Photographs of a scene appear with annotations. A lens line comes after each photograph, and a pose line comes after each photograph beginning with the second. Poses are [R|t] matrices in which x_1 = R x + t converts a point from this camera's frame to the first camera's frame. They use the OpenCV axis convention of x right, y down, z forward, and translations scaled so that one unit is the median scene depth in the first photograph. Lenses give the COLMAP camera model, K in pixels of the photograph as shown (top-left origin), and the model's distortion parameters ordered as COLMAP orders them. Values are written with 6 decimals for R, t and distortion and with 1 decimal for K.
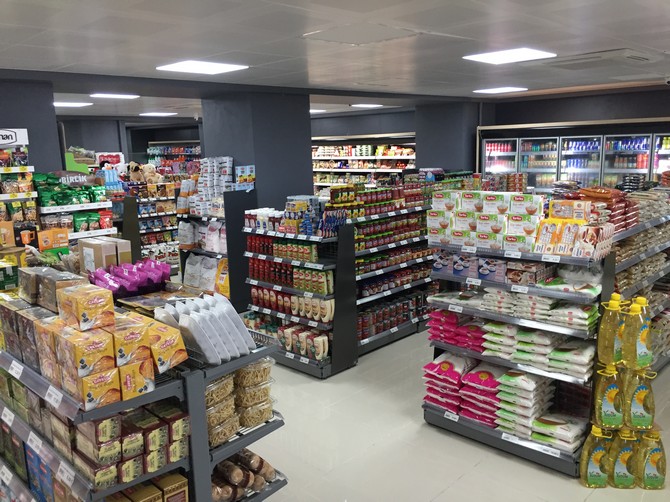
lens RADIAL K [[573.1, 0, 336.7], [0, 573.1, 252.7], [0, 0, 1]] dist [0.056799, -0.072012]
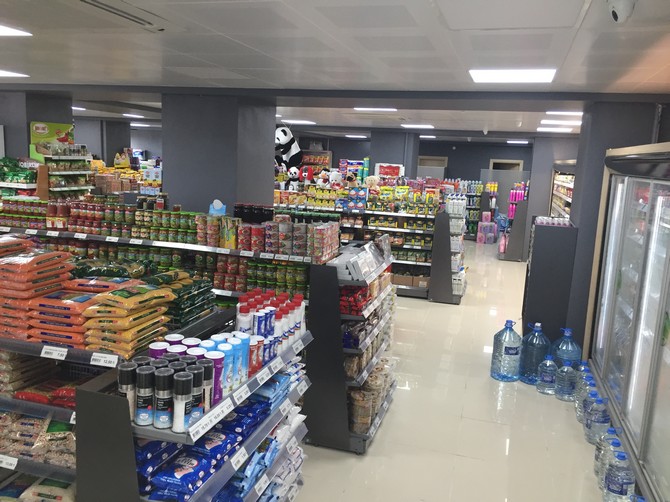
lens RADIAL K [[573.1, 0, 337.5], [0, 573.1, 246.5], [0, 0, 1]] dist [0.056799, -0.072012]
pose [[0.479342, 0.189063, -0.857022, 0.650808], [-0.227957, 0.969826, 0.086449, -0.139598], [0.847506, 0.153925, 0.507977, 0.609434]]
